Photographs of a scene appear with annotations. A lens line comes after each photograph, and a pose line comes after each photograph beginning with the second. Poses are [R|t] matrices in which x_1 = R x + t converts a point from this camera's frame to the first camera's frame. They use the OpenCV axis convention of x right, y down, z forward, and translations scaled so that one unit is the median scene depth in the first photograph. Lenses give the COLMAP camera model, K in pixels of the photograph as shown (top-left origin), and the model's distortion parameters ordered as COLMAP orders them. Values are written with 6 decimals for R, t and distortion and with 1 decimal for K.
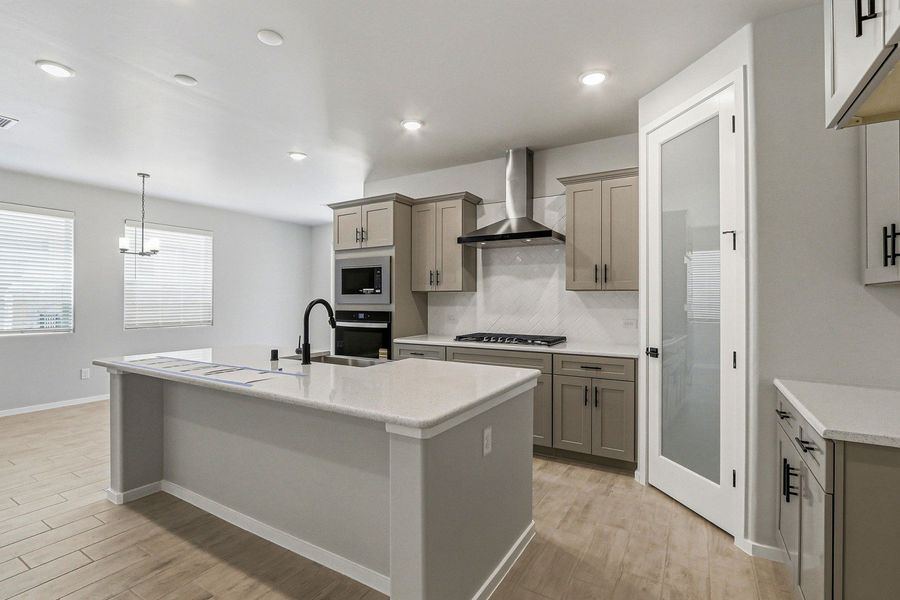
lens RADIAL K [[418.7, 0, 446.1], [0, 418.7, 299.6], [0, 0, 1]] dist [-0.012493, 0.002988]
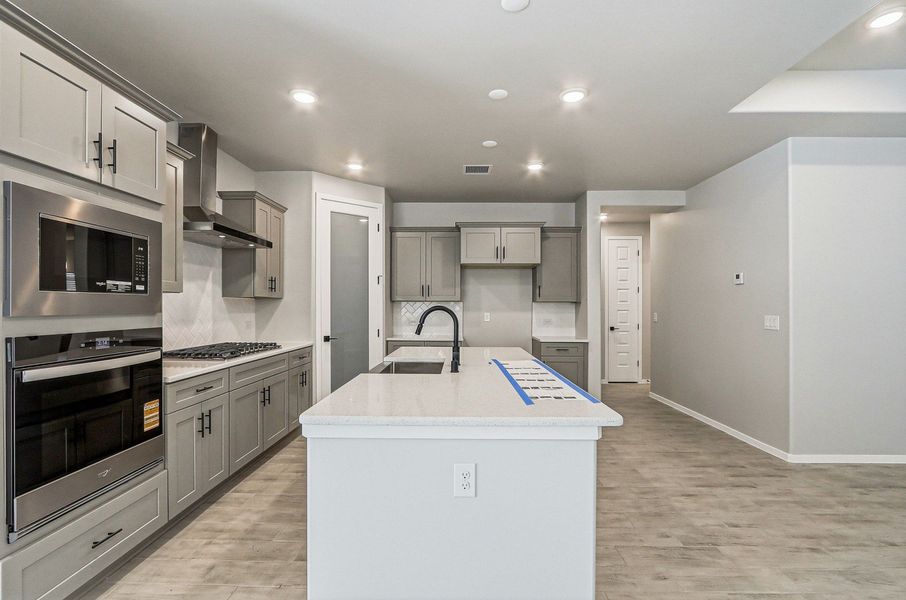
lens RADIAL K [[420.3, 0, 465.5], [0, 420.3, 307.0], [0, 0, 1]] dist [-0.011506, 0.002680]
pose [[-0.525053, -0.004799, 0.851056, -0.777337], [-0.007275, 0.999973, 0.001151, -0.001158], [-0.851038, -0.005587, -0.525074, 0.936715]]
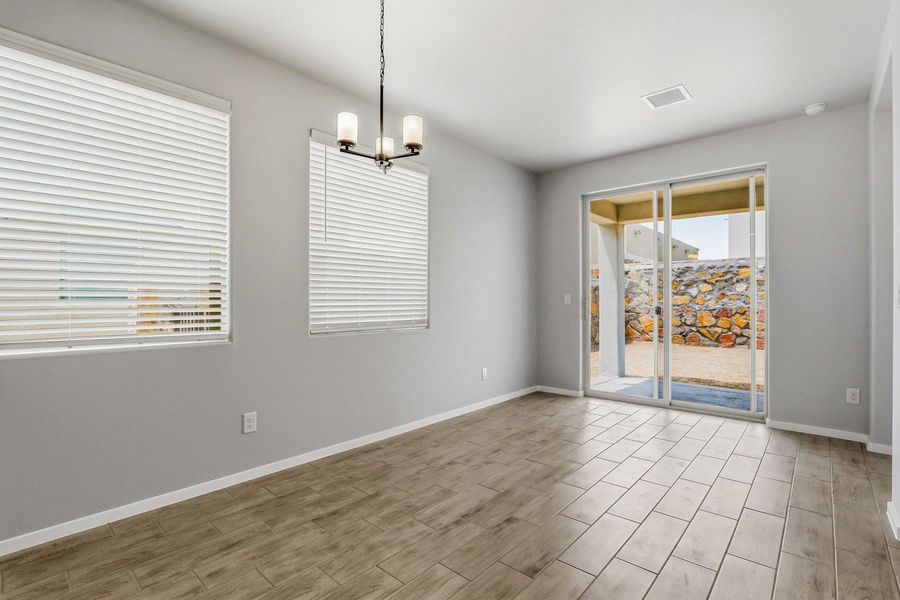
lens RADIAL K [[418.7, 0, 458.8], [0, 418.7, 293.9], [0, 0, 1]] dist [-0.012493, 0.002988]
pose [[0.983905, -0.010904, -0.178359, -0.648338], [0.007262, 0.999752, -0.021058, 0.041314], [0.178545, 0.019423, 0.983740, 0.674657]]
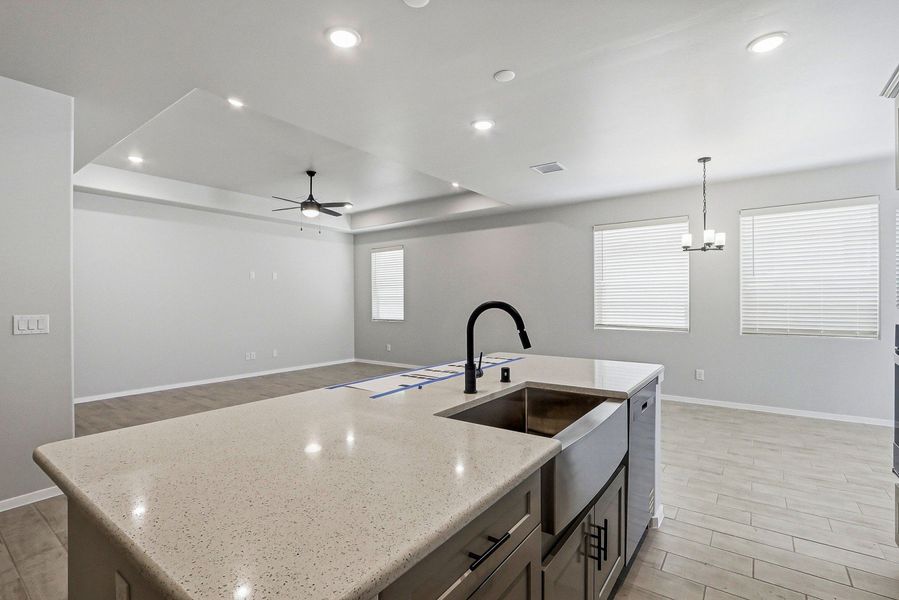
lens RADIAL K [[418.2, 0, 447.7], [0, 418.2, 295.3], [0, 0, 1]] dist [-0.012493, 0.002988]
pose [[-0.088616, -0.014215, -0.995964, 0.226434], [0.005116, 0.999878, -0.014726, -0.001368], [0.996053, -0.006401, -0.088532, 0.603808]]
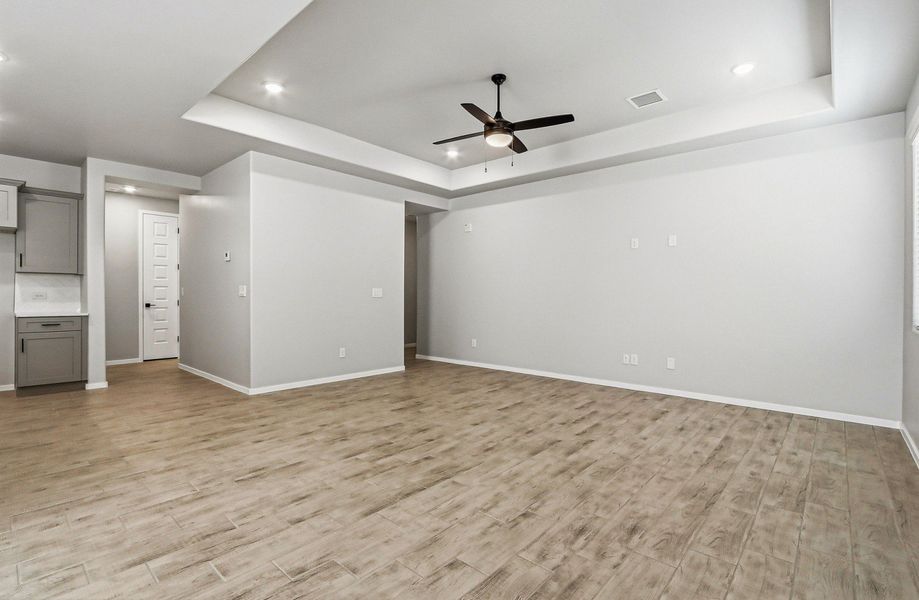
lens RADIAL K [[419.3, 0, 455.3], [0, 419.3, 298.8], [0, 0, 1]] dist [-0.016083, -0.000264]
pose [[-0.984754, -0.010612, 0.173629, -1.142529], [-0.009337, 0.999923, 0.008157, 0.035317], [-0.173703, 0.006411, -0.984777, 0.947357]]
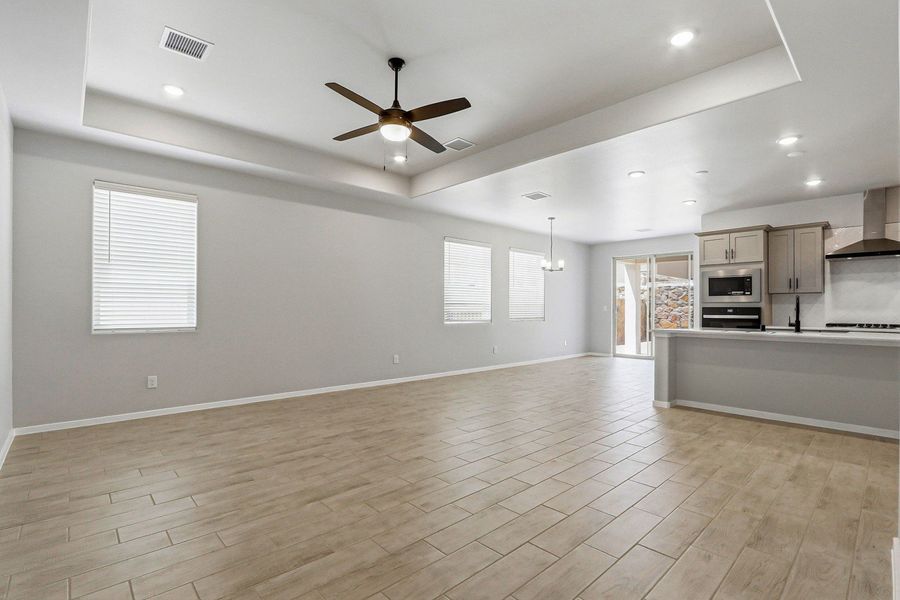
lens RADIAL K [[418.7, 0, 448.8], [0, 418.7, 306.1], [0, 0, 1]] dist [-0.012493, 0.002988]
pose [[0.964262, -0.000264, -0.264949, -0.777352], [-0.000630, 0.999994, -0.003289, 0.029717], [0.264948, 0.003339, 0.964257, -0.651521]]
